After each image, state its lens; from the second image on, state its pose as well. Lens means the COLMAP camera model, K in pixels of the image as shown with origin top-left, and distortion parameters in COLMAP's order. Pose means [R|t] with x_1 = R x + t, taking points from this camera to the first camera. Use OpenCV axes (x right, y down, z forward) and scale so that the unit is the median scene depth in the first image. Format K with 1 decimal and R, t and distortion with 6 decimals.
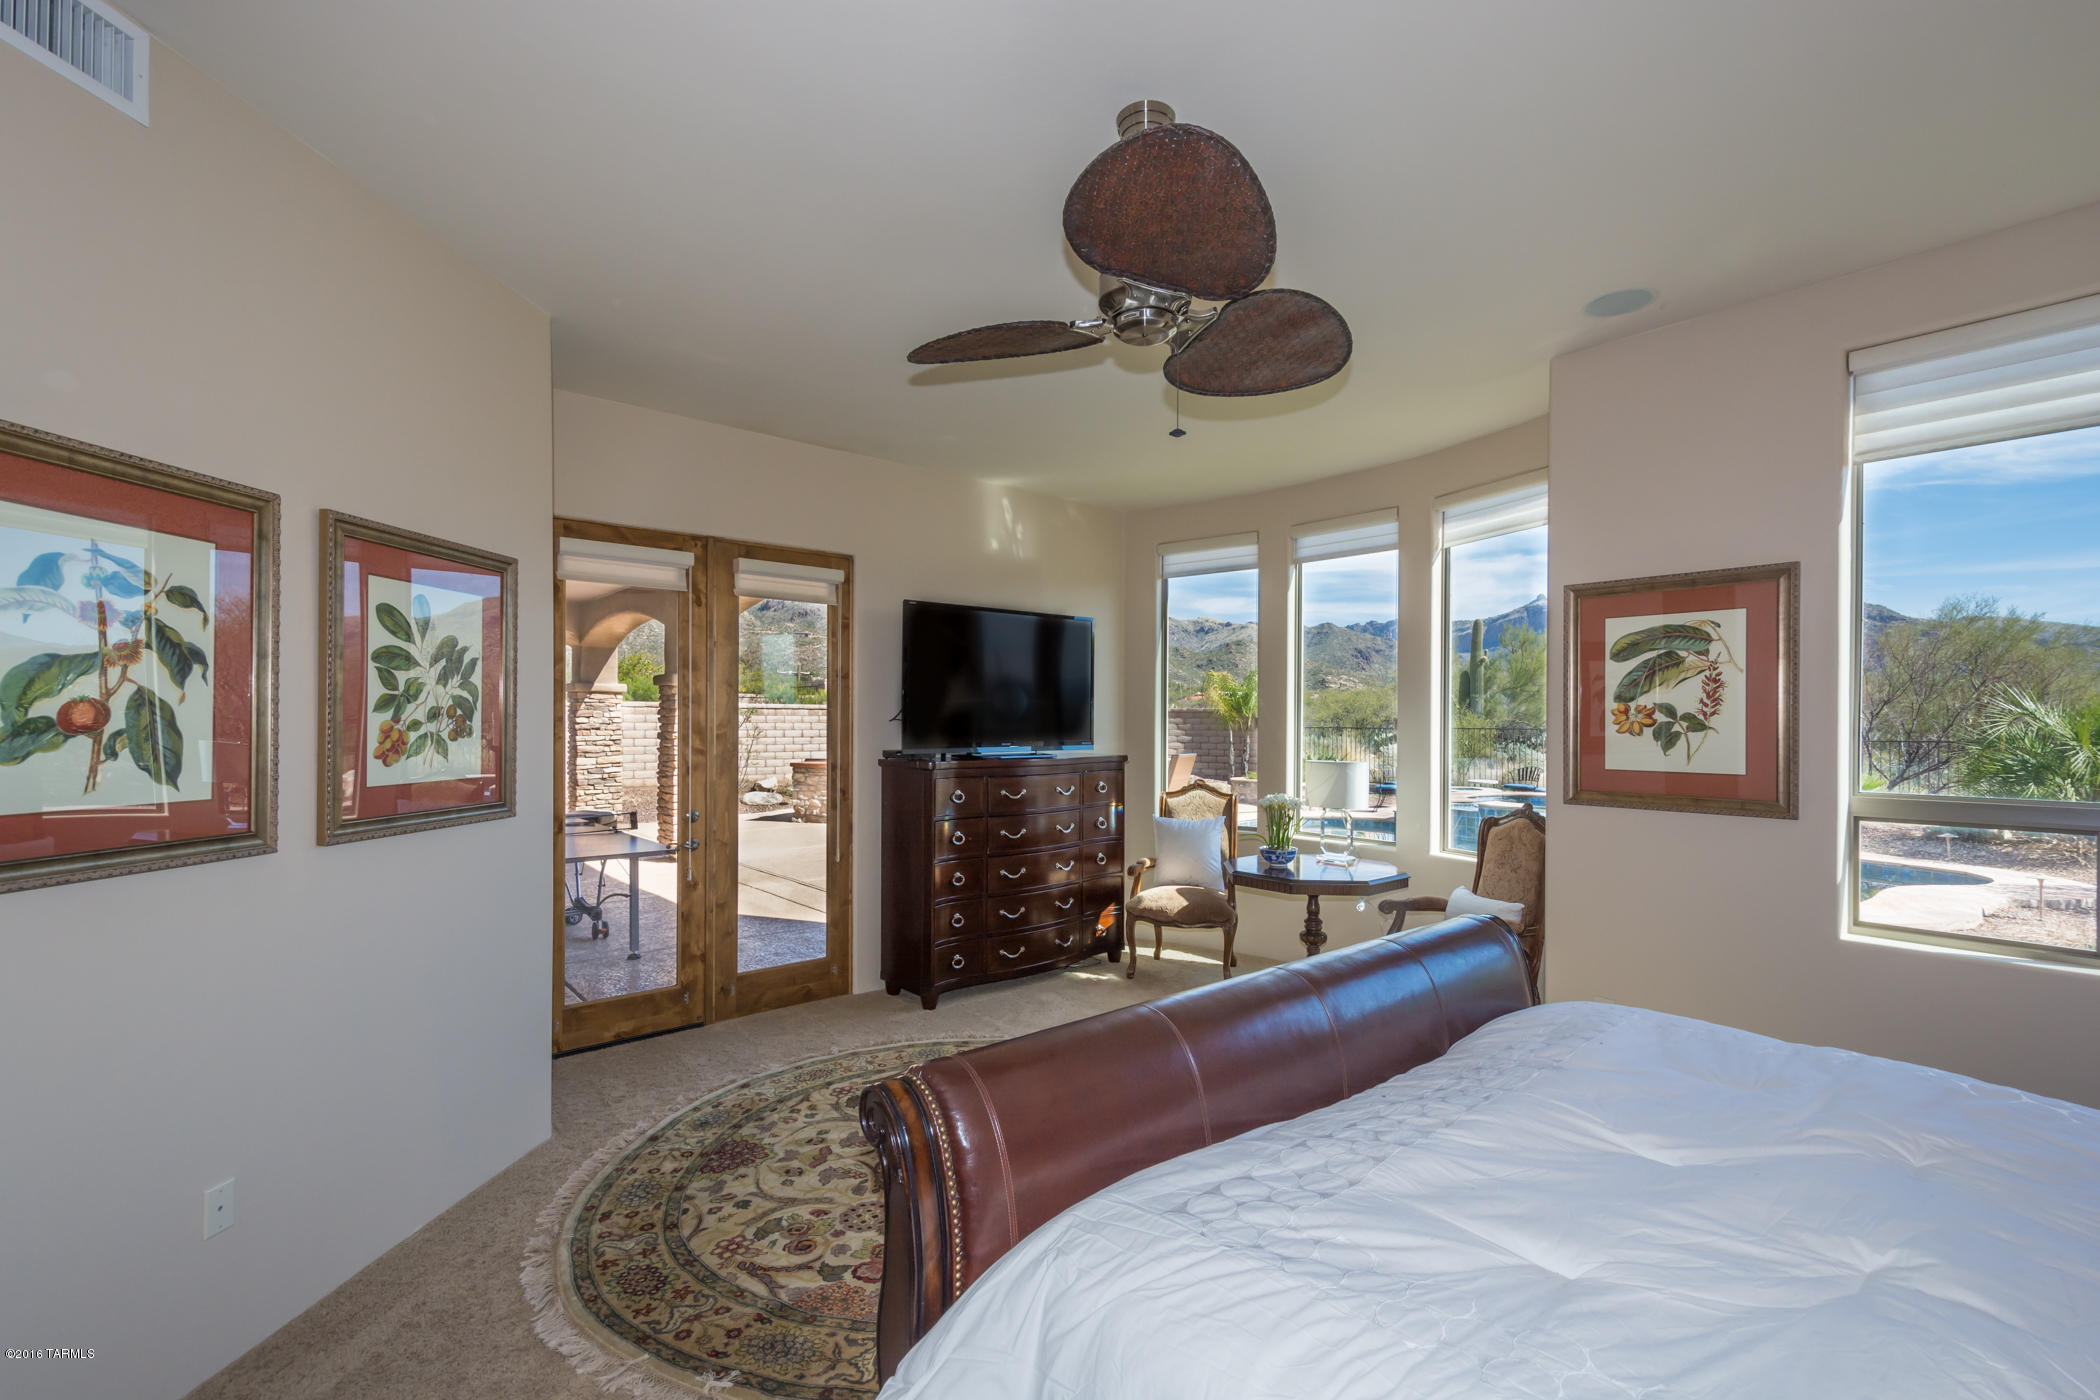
lens RADIAL K [[916.4, 0, 1055.3], [0, 916.4, 756.4], [0, 0, 1]] dist [0.001147, -0.003557]
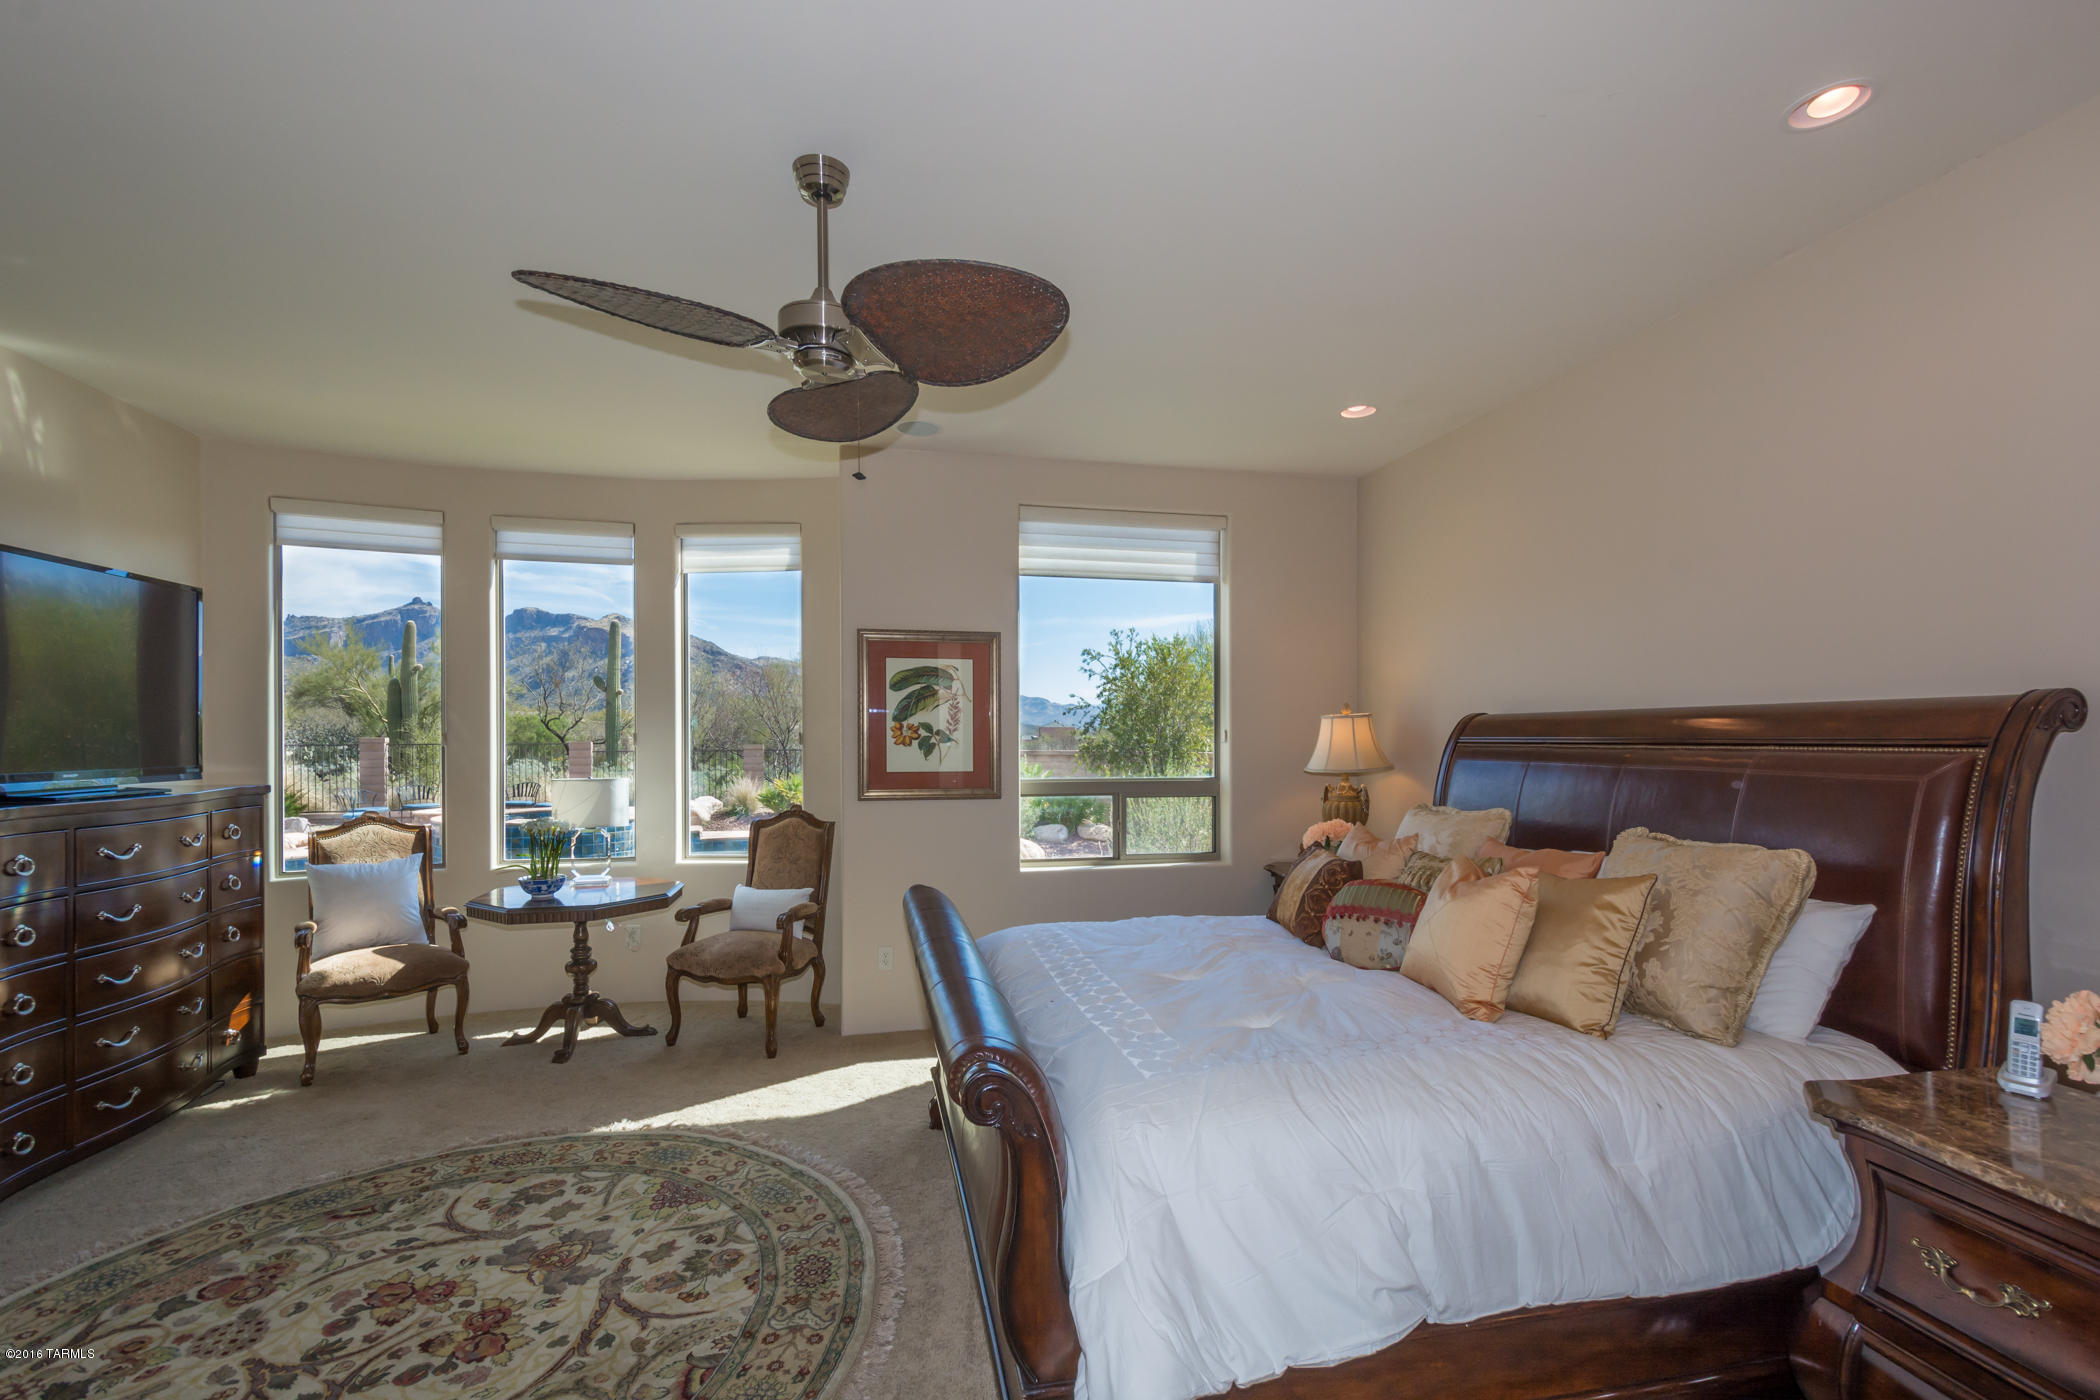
lens RADIAL K [[916.4, 0, 1094.2], [0, 916.4, 762.0], [0, 0, 1]] dist [0.001147, -0.003557]
pose [[0.437978, -0.027639, 0.898561, -0.329917], [0.036491, 0.999250, 0.012950, -0.004945], [-0.898245, 0.027117, 0.438658, 0.113443]]
